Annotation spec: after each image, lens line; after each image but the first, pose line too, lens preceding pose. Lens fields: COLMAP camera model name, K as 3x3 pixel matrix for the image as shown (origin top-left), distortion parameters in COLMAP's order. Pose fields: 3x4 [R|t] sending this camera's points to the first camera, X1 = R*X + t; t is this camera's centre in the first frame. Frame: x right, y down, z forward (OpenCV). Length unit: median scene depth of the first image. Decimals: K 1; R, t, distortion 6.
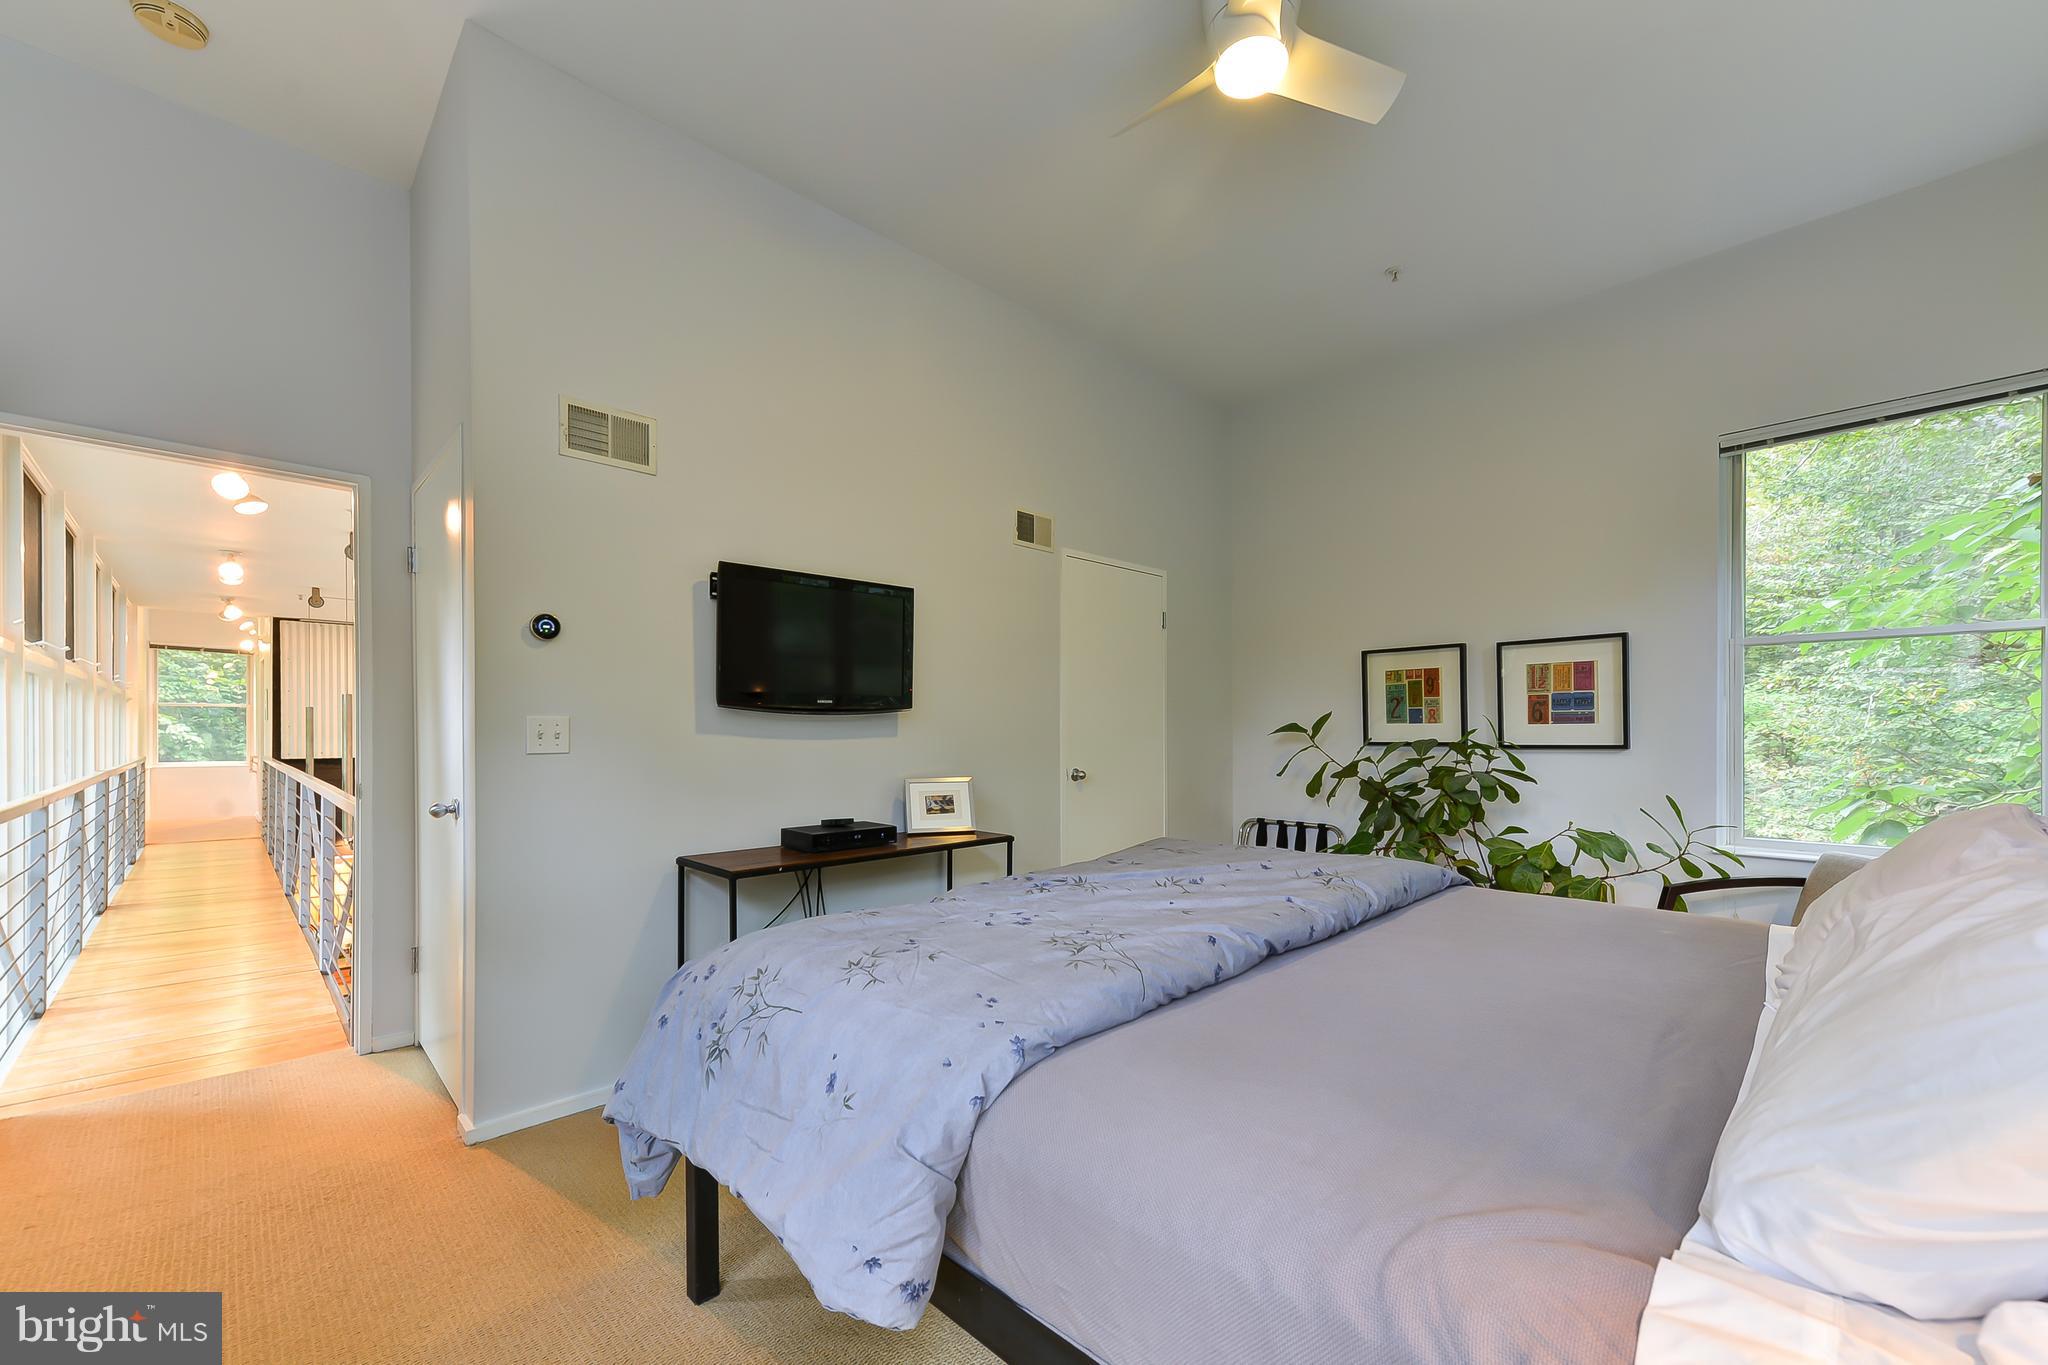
lens RADIAL K [[830.7, 0, 1071.6], [0, 830.7, 734.8], [0, 0, 1]] dist [0.002147, 0.000082]
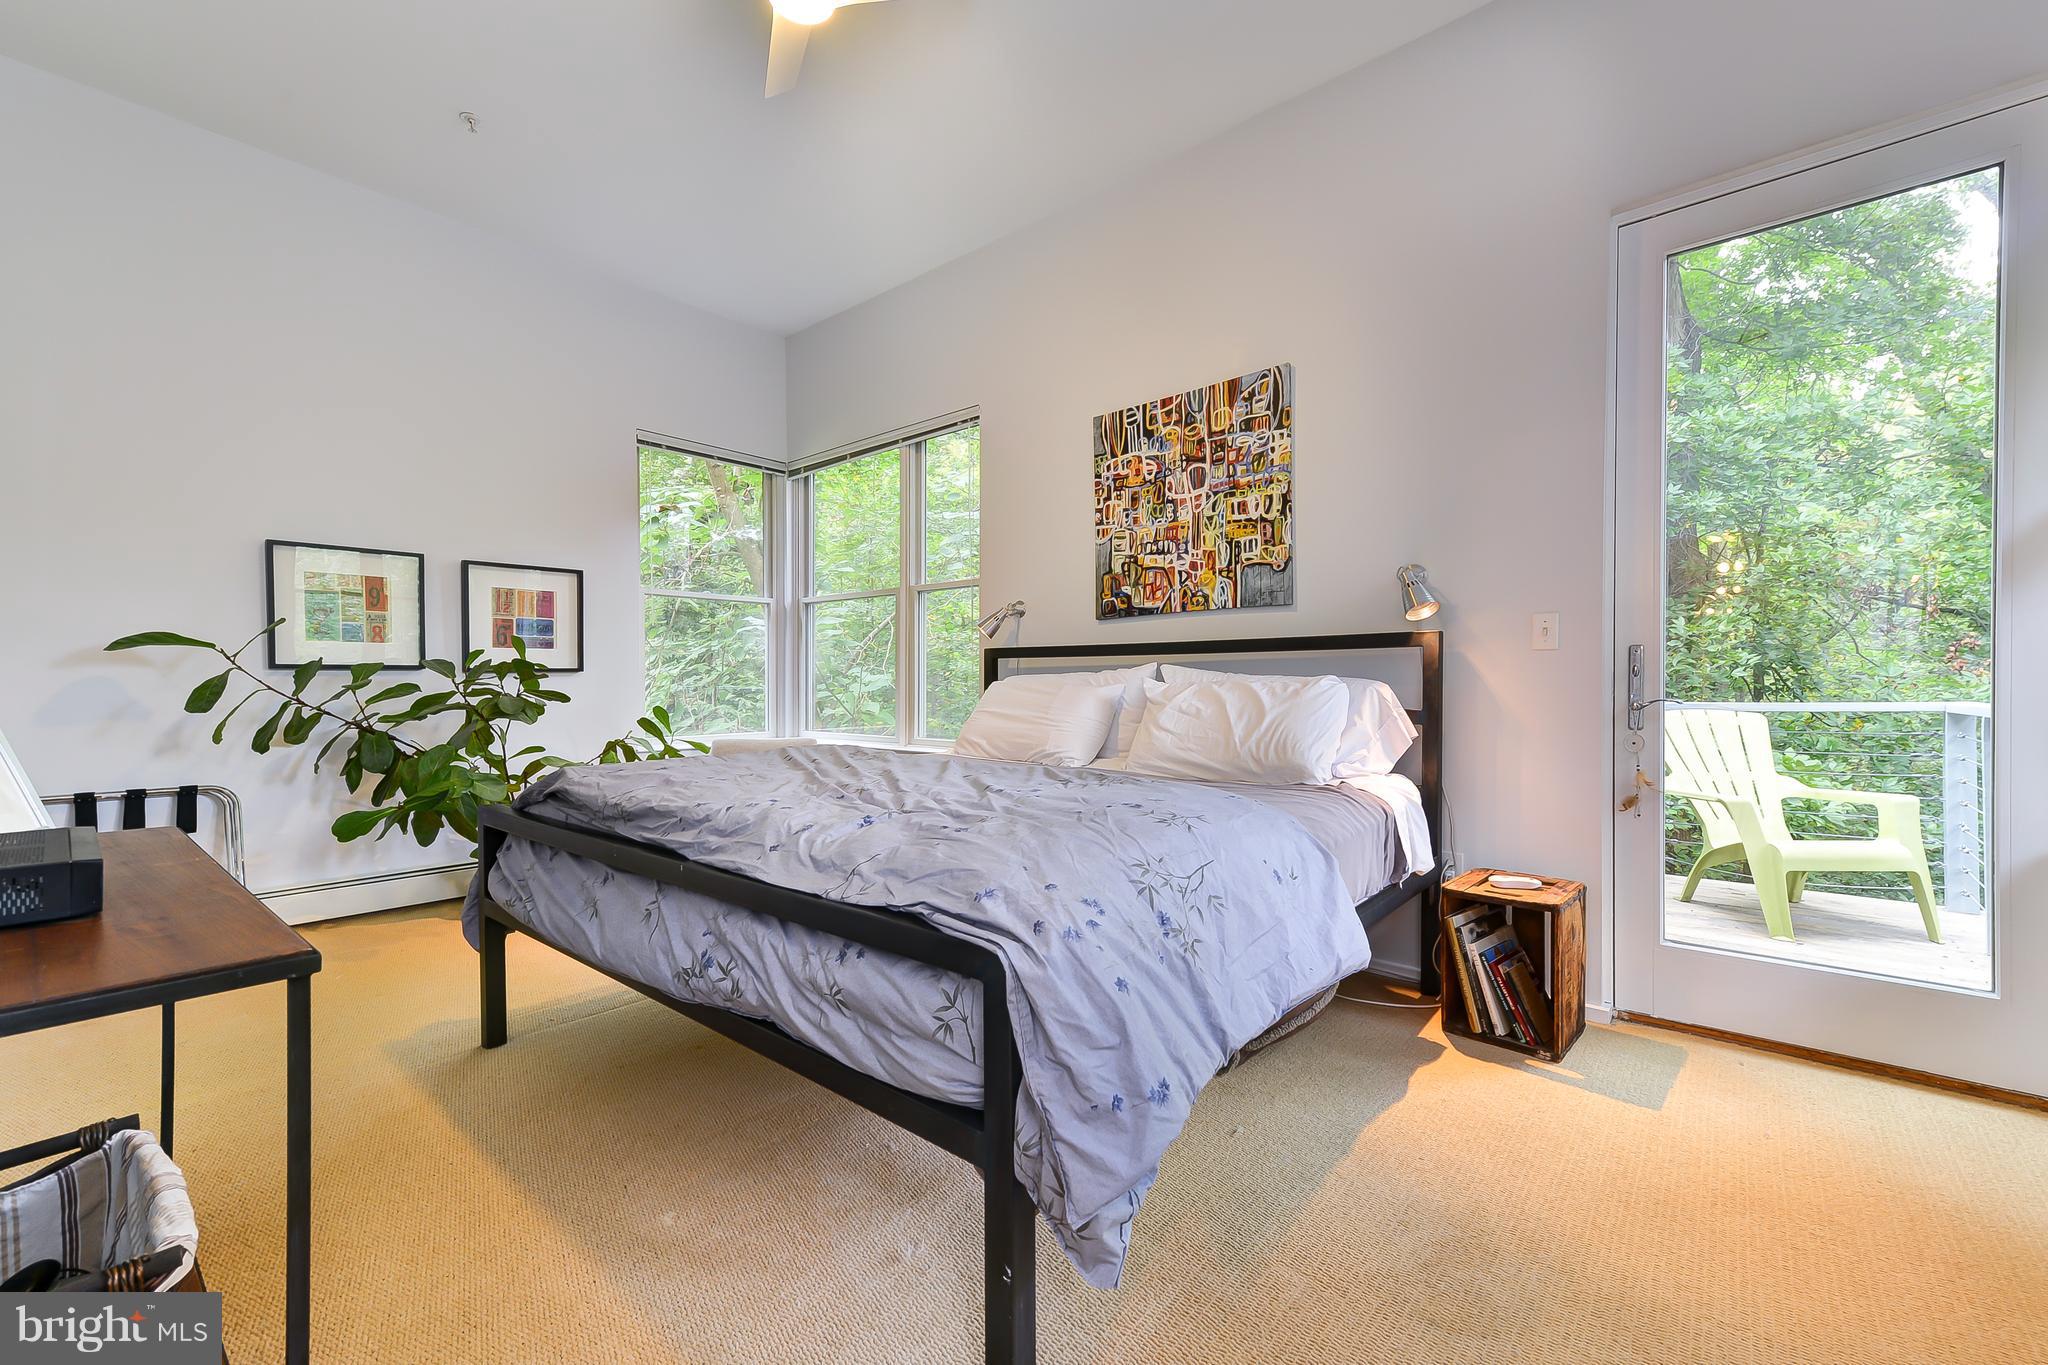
lens RADIAL K [[830.7, 0, 1026.4], [0, 830.7, 678.9], [0, 0, 1]] dist [0.002147, 0.000082]
pose [[-0.101732, -0.006718, 0.994789, -0.513414], [-0.003413, 0.999974, 0.006404, 0.016959], [-0.994806, -0.002744, -0.101752, 0.469289]]
